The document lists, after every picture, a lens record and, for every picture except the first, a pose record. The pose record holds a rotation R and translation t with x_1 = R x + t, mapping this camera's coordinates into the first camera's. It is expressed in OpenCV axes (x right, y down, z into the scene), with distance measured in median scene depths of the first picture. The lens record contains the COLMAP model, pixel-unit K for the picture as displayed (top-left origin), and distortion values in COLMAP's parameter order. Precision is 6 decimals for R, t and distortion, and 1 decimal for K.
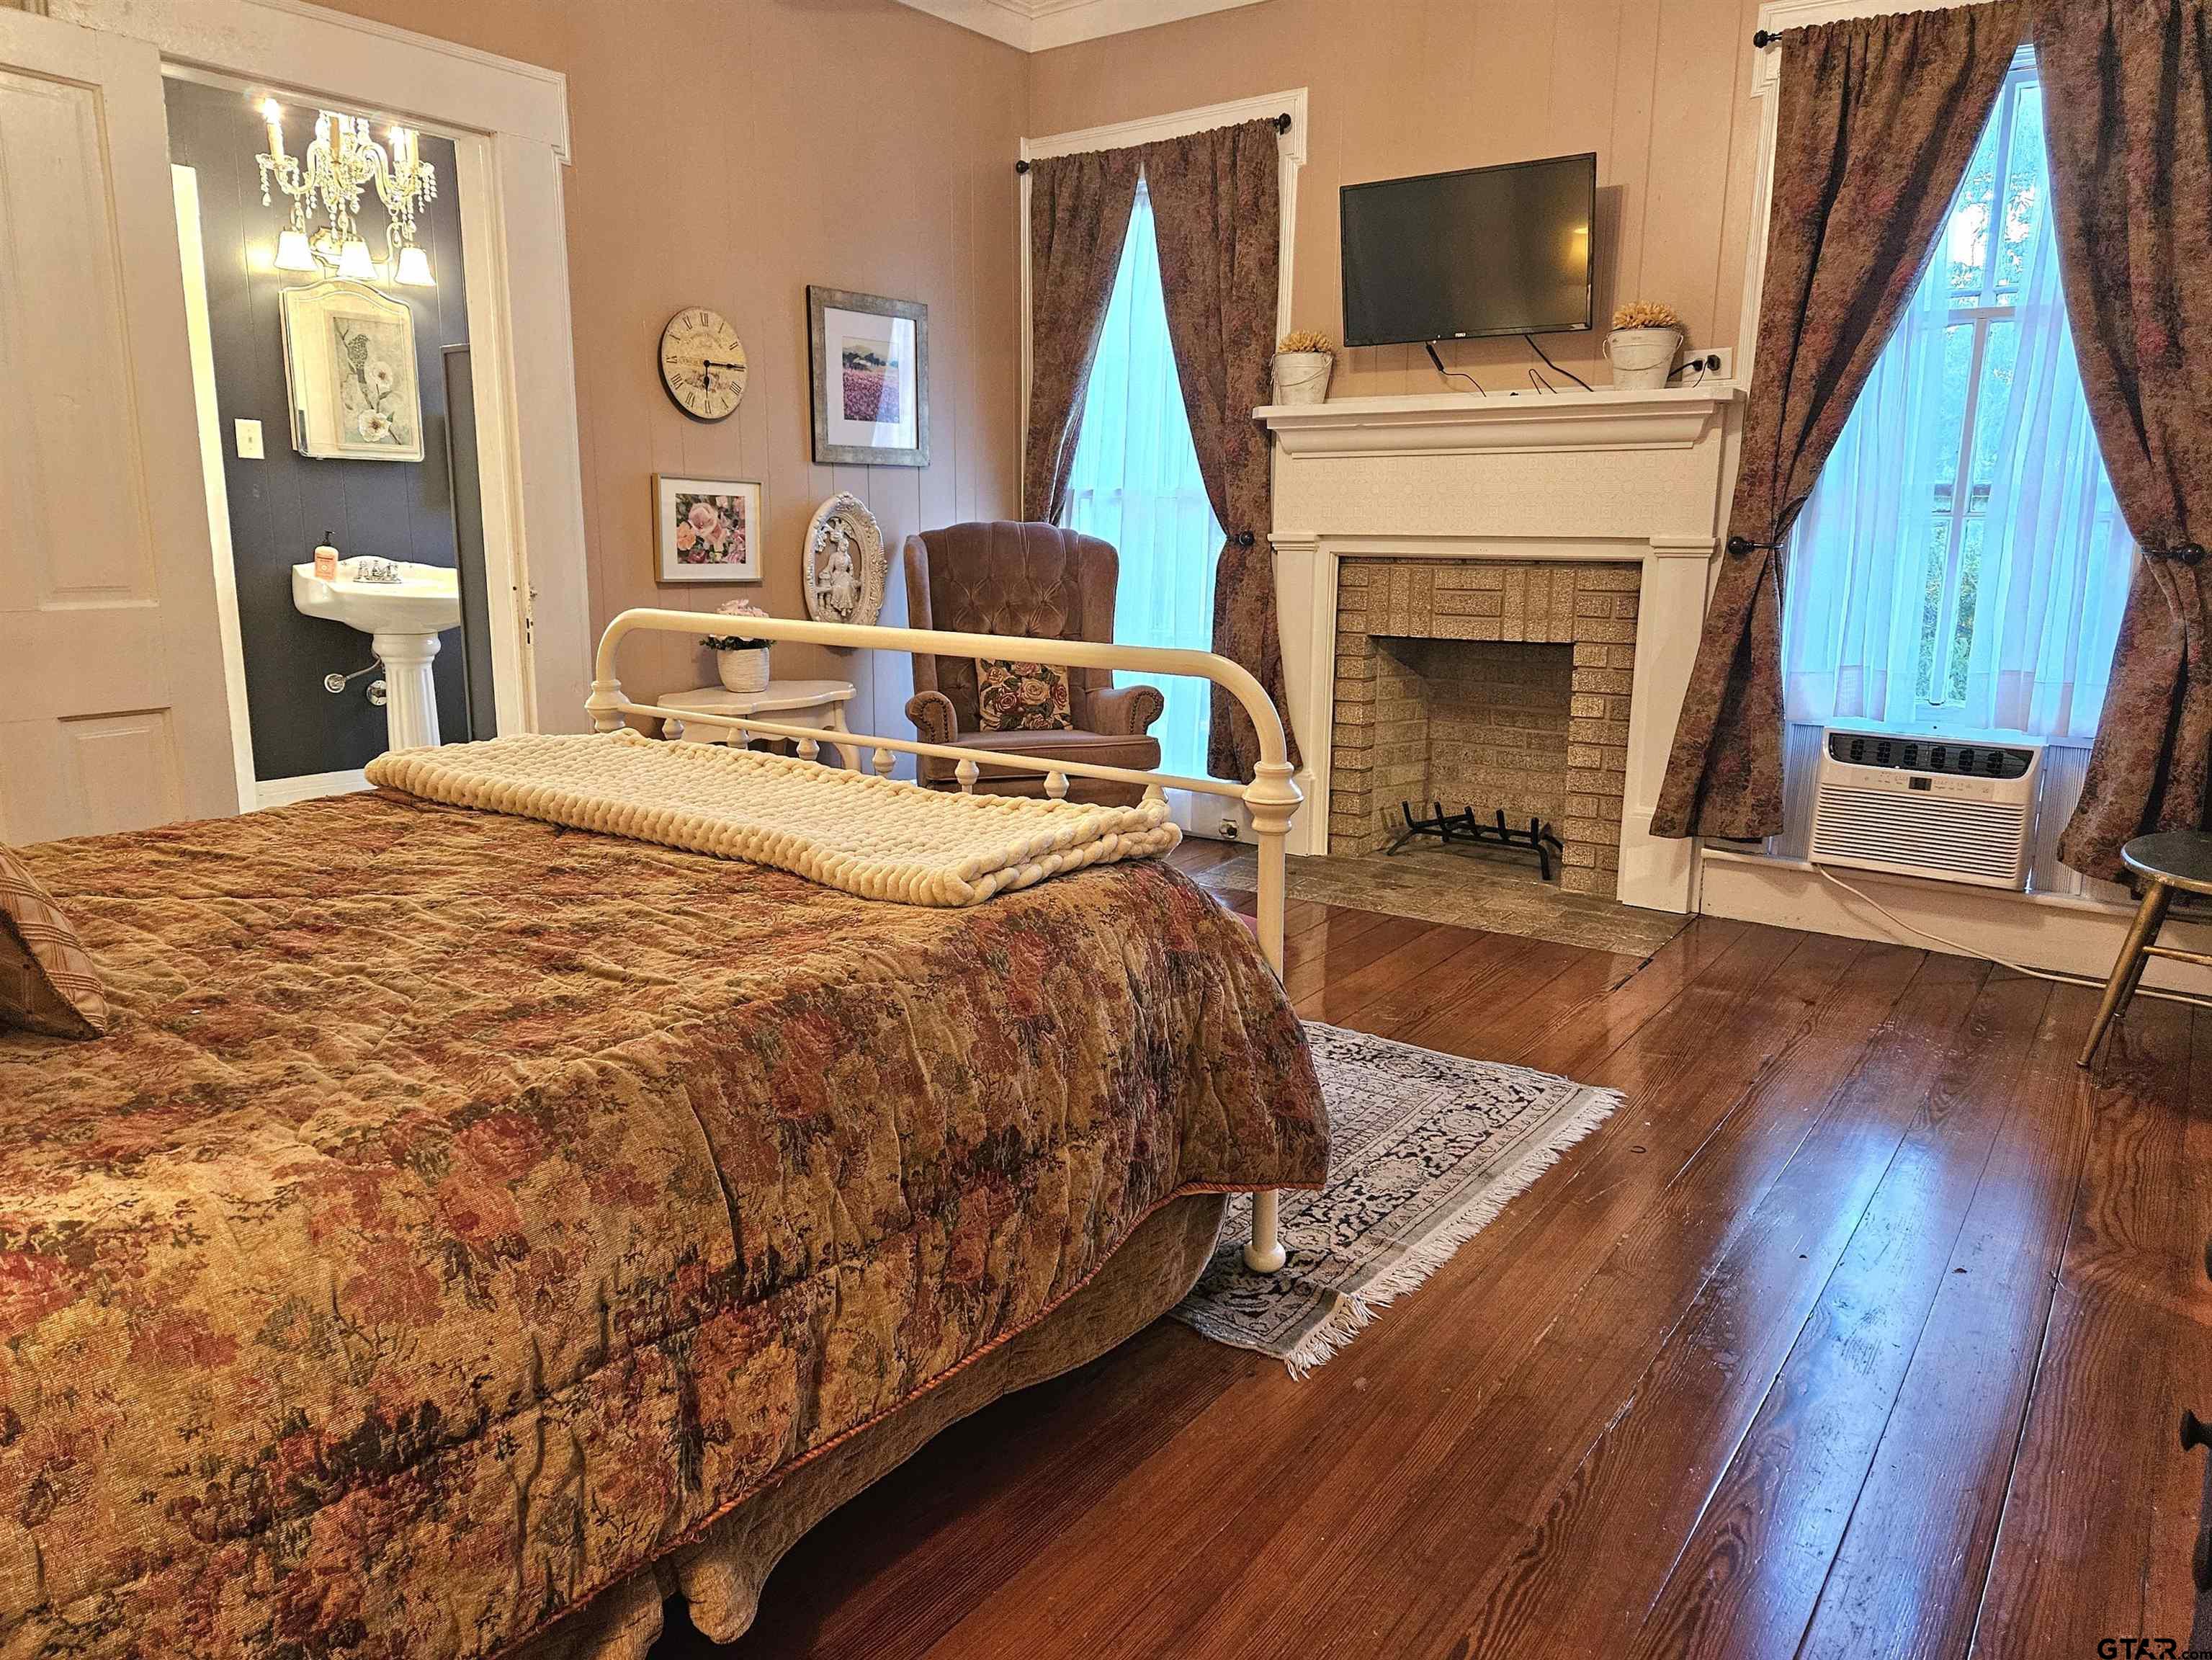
lens RADIAL K [[1522.7, 0, 1104.9], [0, 1522.7, 824.1], [0, 0, 1]] dist [0.054097, -0.009247]
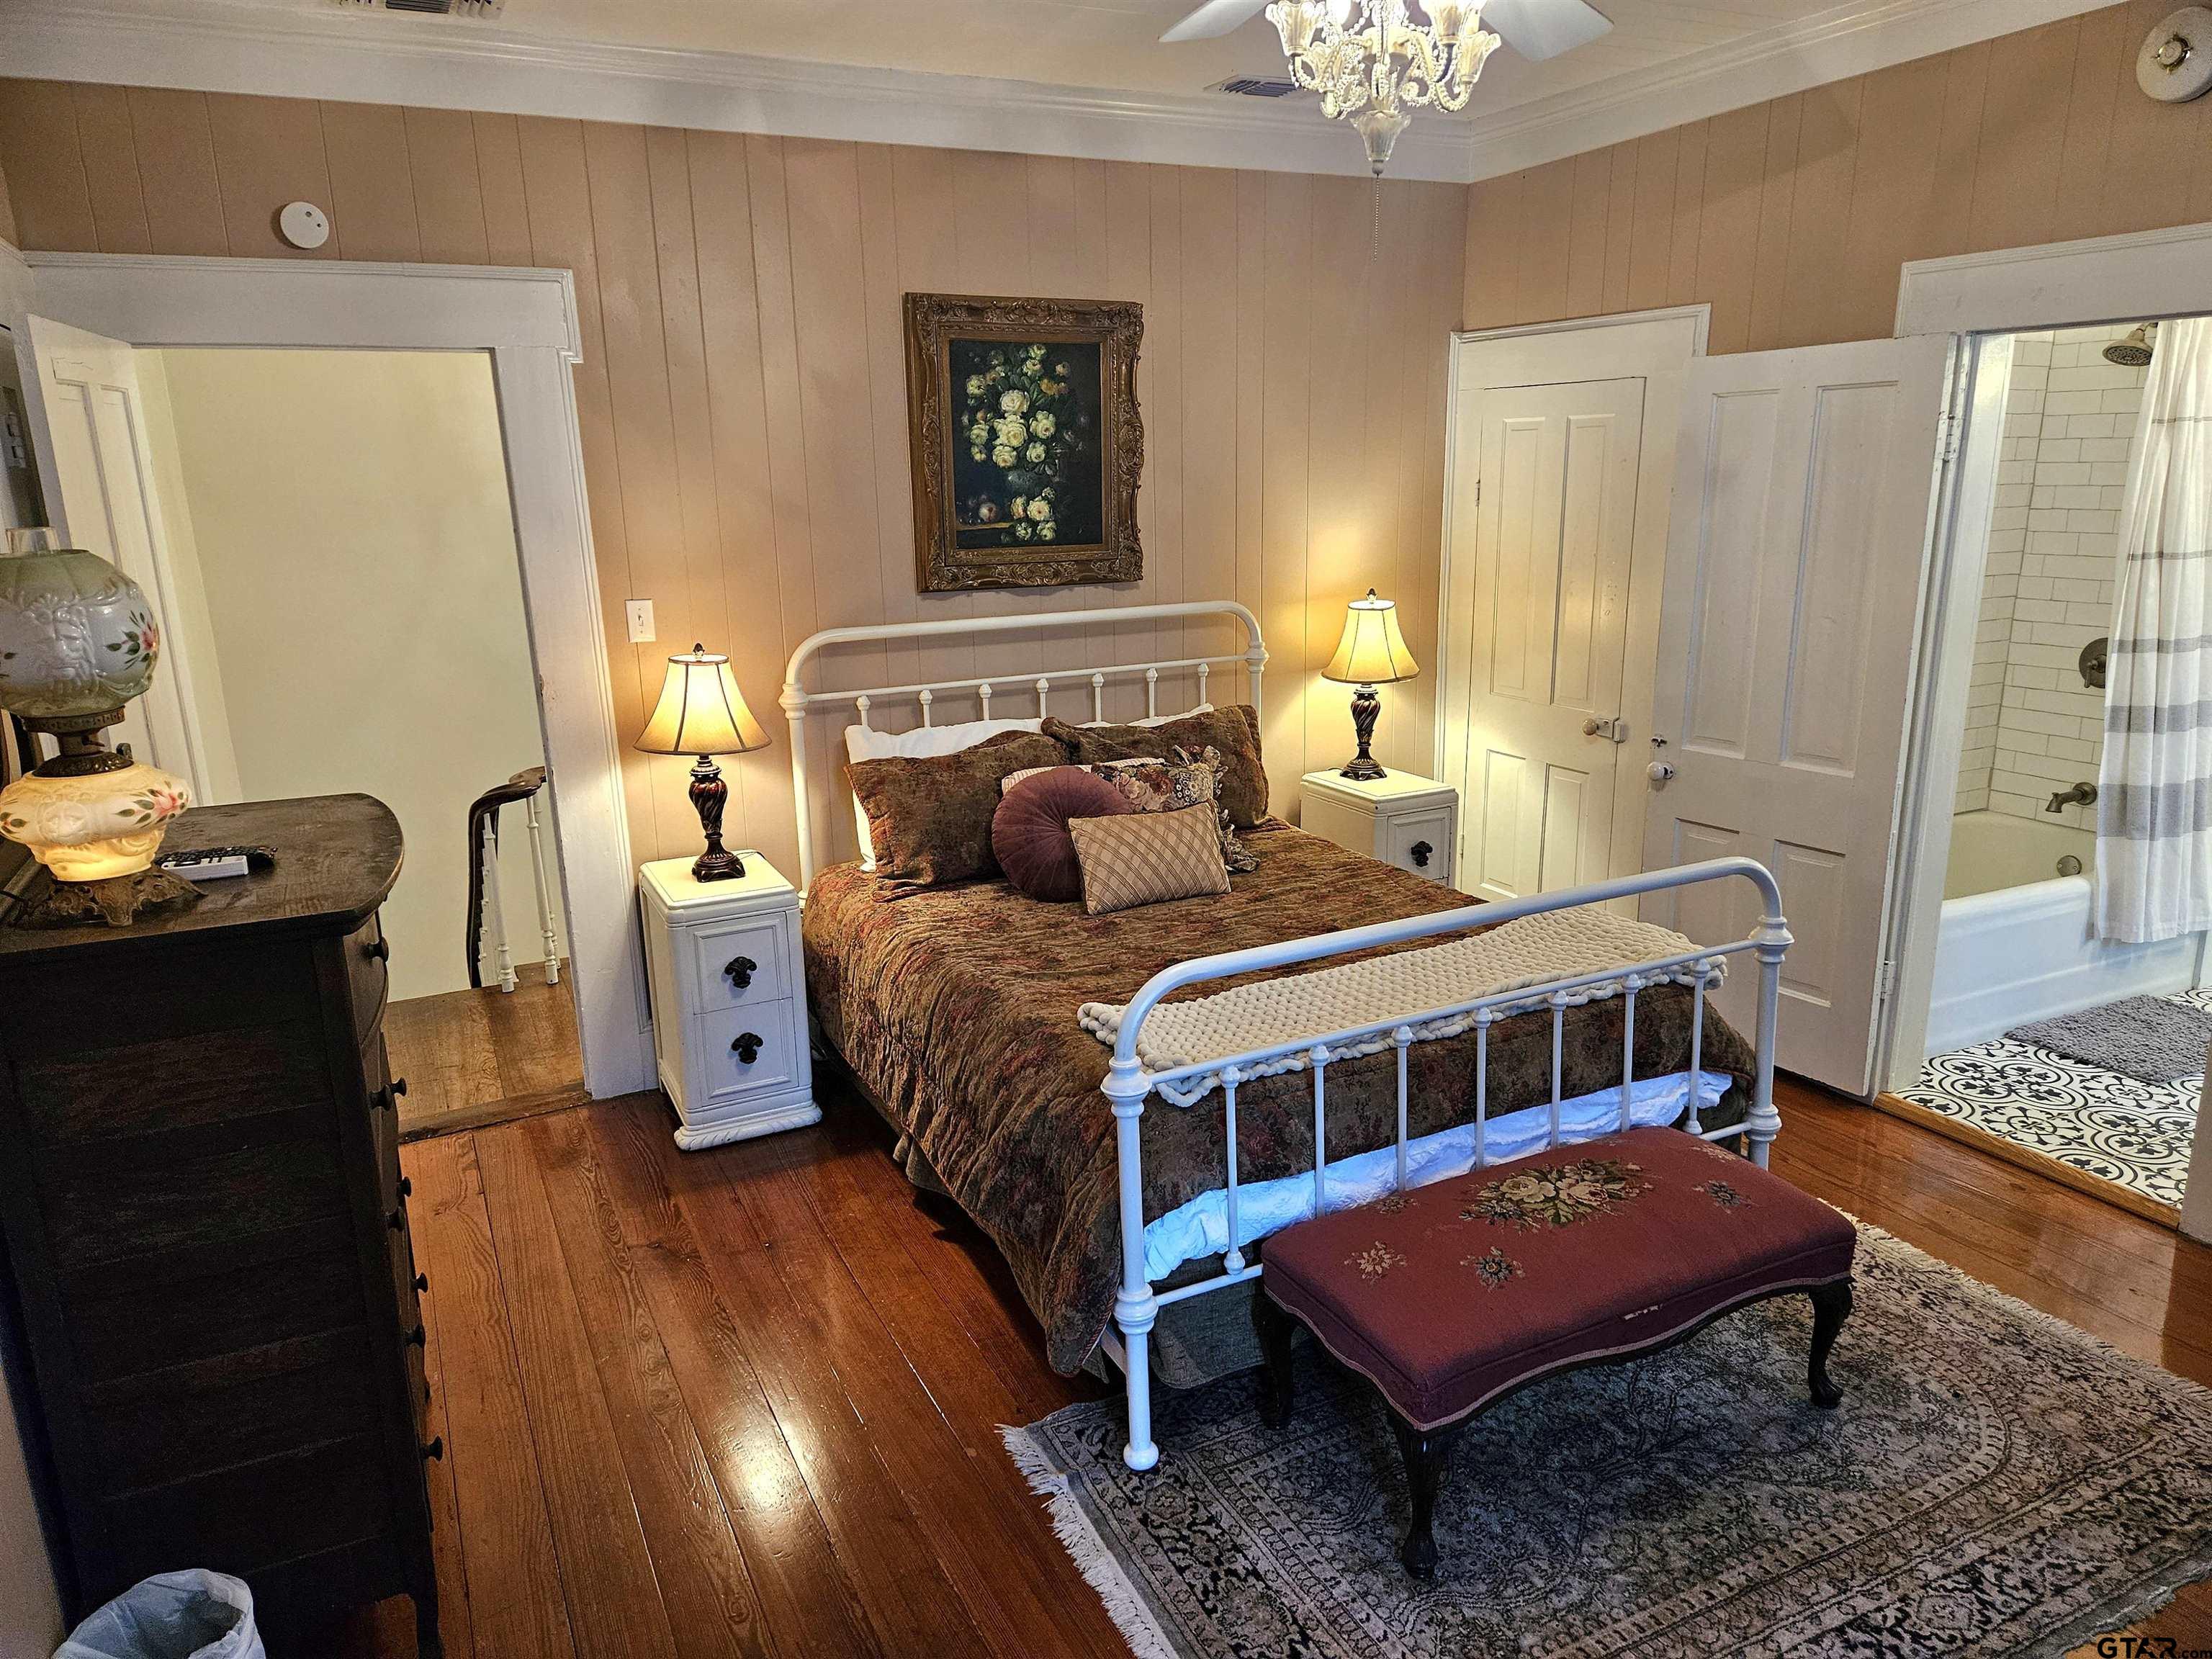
lens RADIAL K [[1522.5, 0, 1107.3], [0, 1522.5, 832.7], [0, 0, 1]] dist [0.054097, -0.009247]
pose [[-0.462617, 0.216792, -0.859643, 1.004888], [-0.152487, 0.935733, 0.318042, -0.529672], [0.873346, 0.278217, -0.399828, 1.277530]]
